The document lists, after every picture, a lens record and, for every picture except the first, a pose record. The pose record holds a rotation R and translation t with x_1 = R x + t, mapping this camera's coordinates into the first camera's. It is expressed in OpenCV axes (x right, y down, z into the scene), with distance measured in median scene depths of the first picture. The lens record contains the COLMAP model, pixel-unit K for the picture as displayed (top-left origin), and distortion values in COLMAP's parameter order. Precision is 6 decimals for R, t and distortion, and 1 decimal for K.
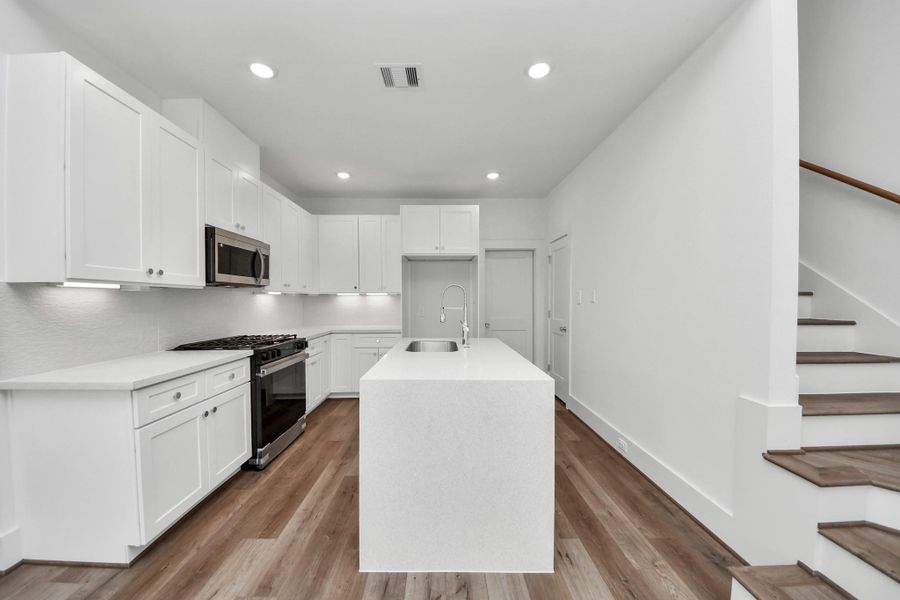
lens RADIAL K [[329.8, 0, 446.6], [0, 329.8, 306.8], [0, 0, 1]] dist [0.018836, -0.004231]
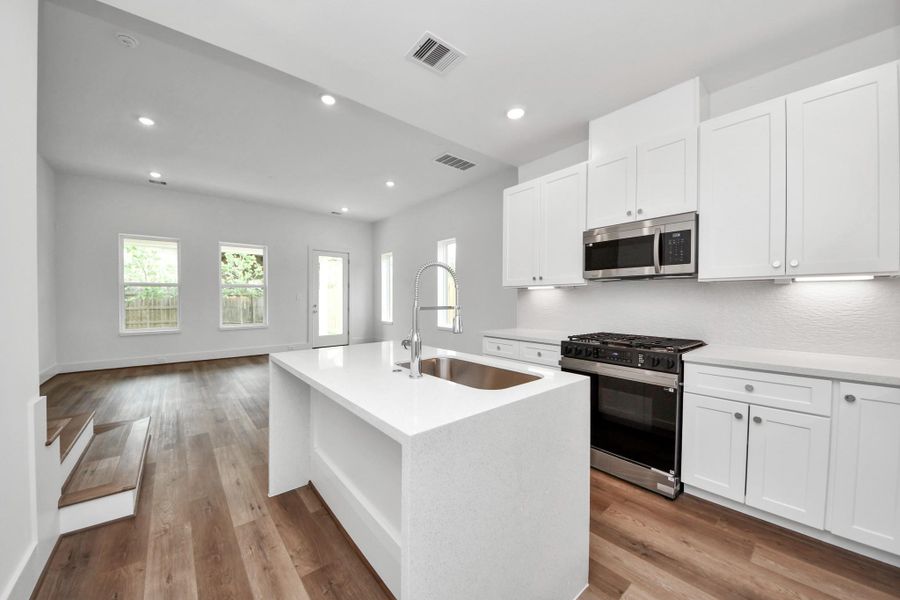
lens RADIAL K [[329.8, 0, 445.0], [0, 329.8, 300.9], [0, 0, 1]] dist [0.018836, -0.004231]
pose [[-0.770514, 0.006681, -0.637388, 0.359324], [-0.013808, 0.999535, 0.027169, -0.018677], [0.637273, 0.029735, -0.770064, 1.422567]]
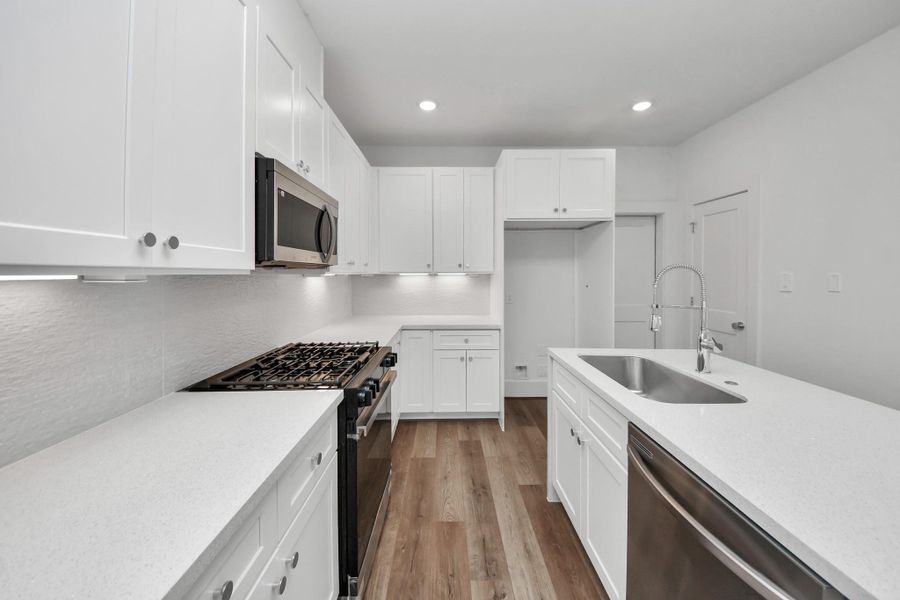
lens RADIAL K [[329.8, 0, 447.1], [0, 329.8, 278.6], [0, 0, 1]] dist [0.018836, -0.004231]
pose [[0.999997, 0.001150, 0.002125, -0.379086], [-0.001138, 0.999985, -0.005436, -0.040640], [-0.002131, 0.005434, 0.999983, 0.427517]]
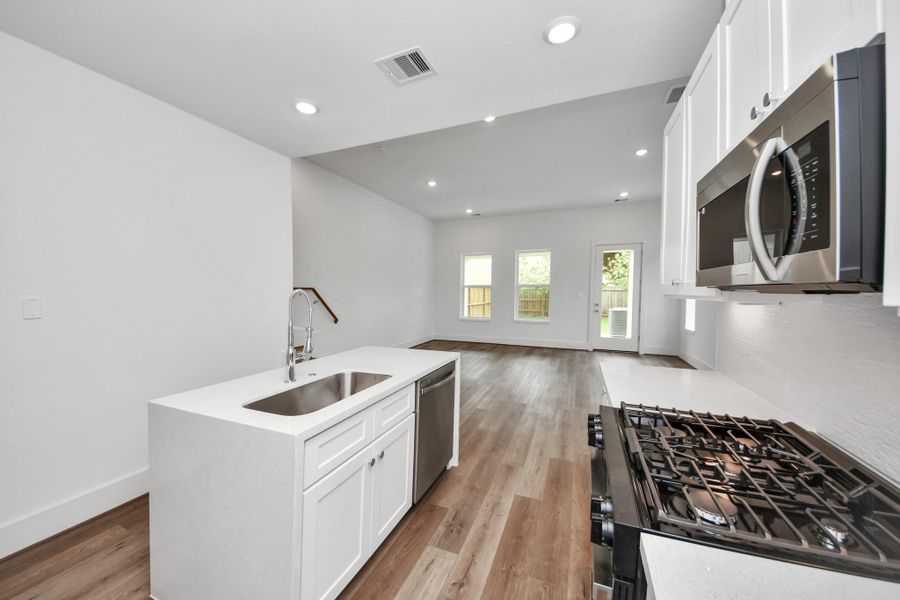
lens RADIAL K [[329.8, 0, 449.7], [0, 329.8, 298.7], [0, 0, 1]] dist [0.018836, -0.004231]
pose [[-0.921613, -0.013844, 0.387864, -0.500746], [0.006403, 0.998685, 0.050862, -0.075325], [-0.388058, 0.049358, -0.920312, 1.468295]]
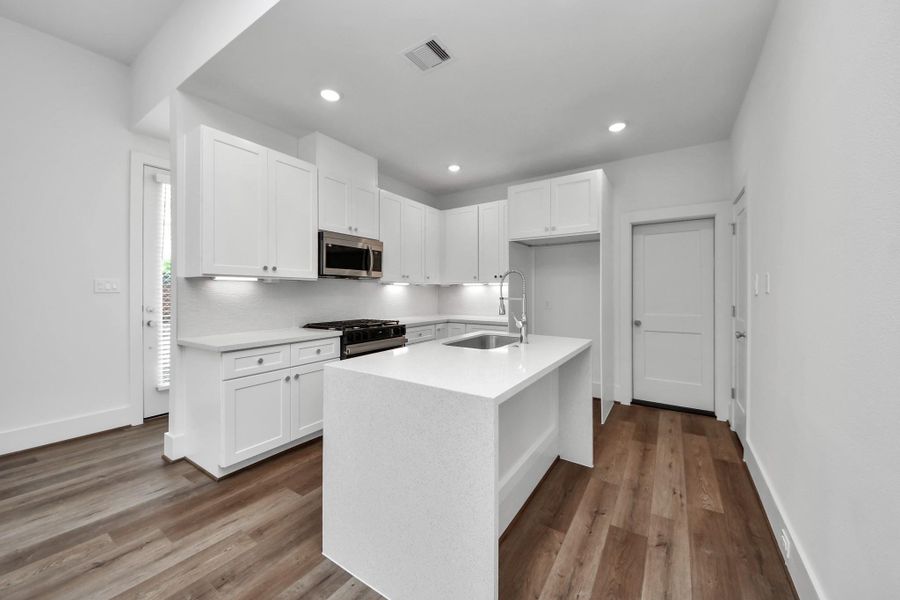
lens RADIAL K [[329.8, 0, 457.2], [0, 329.8, 295.0], [0, 0, 1]] dist [0.018836, -0.004231]
pose [[0.835056, 0.005493, -0.550137, 0.369500], [-0.011677, 0.999902, -0.007741, 0.004568], [0.550041, 0.012888, 0.835038, 0.218583]]
